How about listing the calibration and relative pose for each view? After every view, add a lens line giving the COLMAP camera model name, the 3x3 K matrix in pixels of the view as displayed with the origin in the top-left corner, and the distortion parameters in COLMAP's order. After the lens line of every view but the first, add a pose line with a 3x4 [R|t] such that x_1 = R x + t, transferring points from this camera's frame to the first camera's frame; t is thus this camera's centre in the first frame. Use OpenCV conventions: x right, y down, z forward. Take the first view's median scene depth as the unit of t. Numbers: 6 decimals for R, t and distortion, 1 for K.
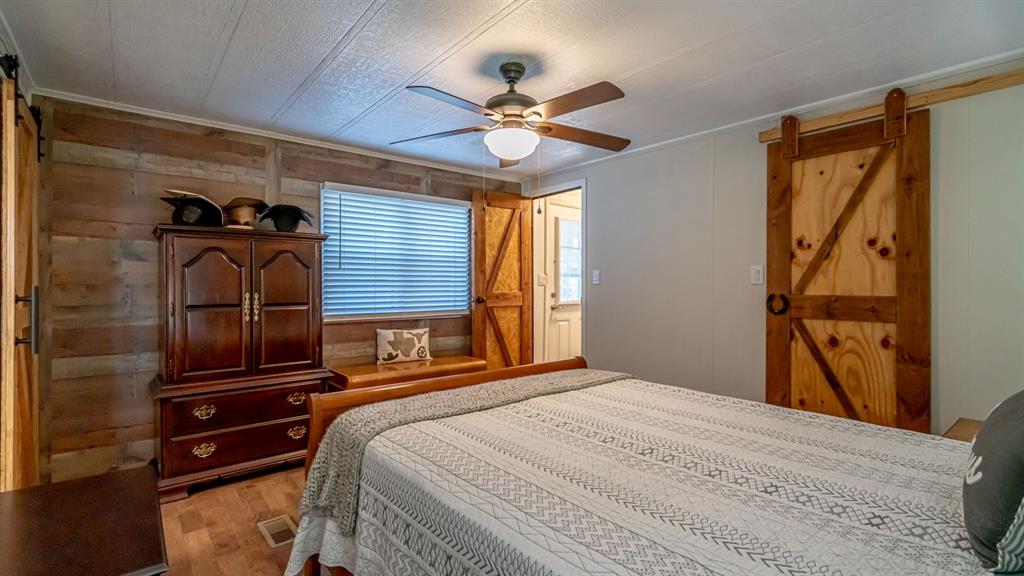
lens RADIAL K [[469.1, 0, 520.6], [0, 469.1, 286.0], [0, 0, 1]] dist [-0.001774, 0.004656]
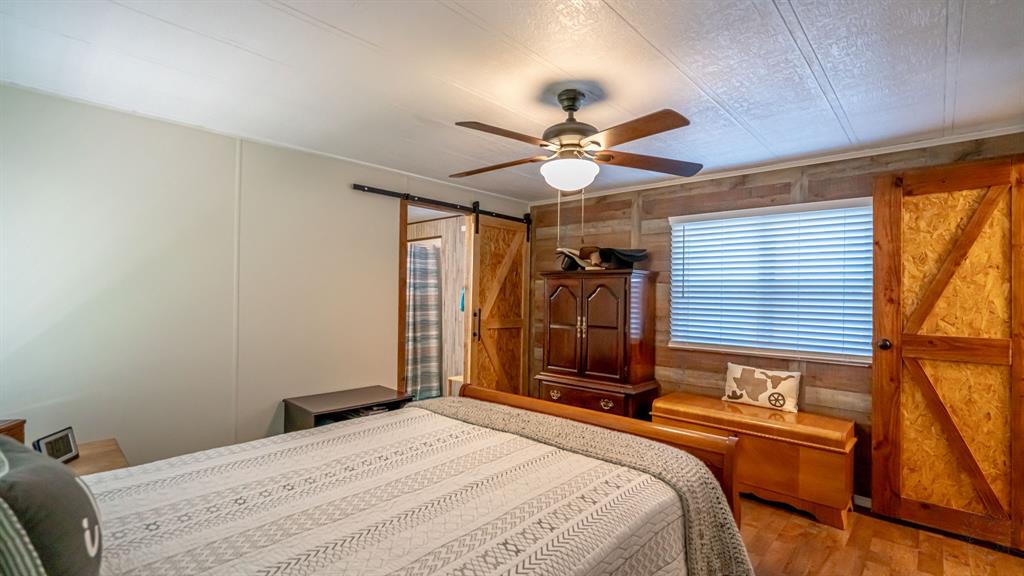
lens RADIAL K [[469.1, 0, 516.8], [0, 469.1, 288.8], [0, 0, 1]] dist [-0.001774, 0.004656]
pose [[0.140162, -0.009934, -0.990079, 0.547484], [-0.018037, 0.999758, -0.012585, -0.033271], [0.989964, 0.019622, 0.139948, 0.453934]]
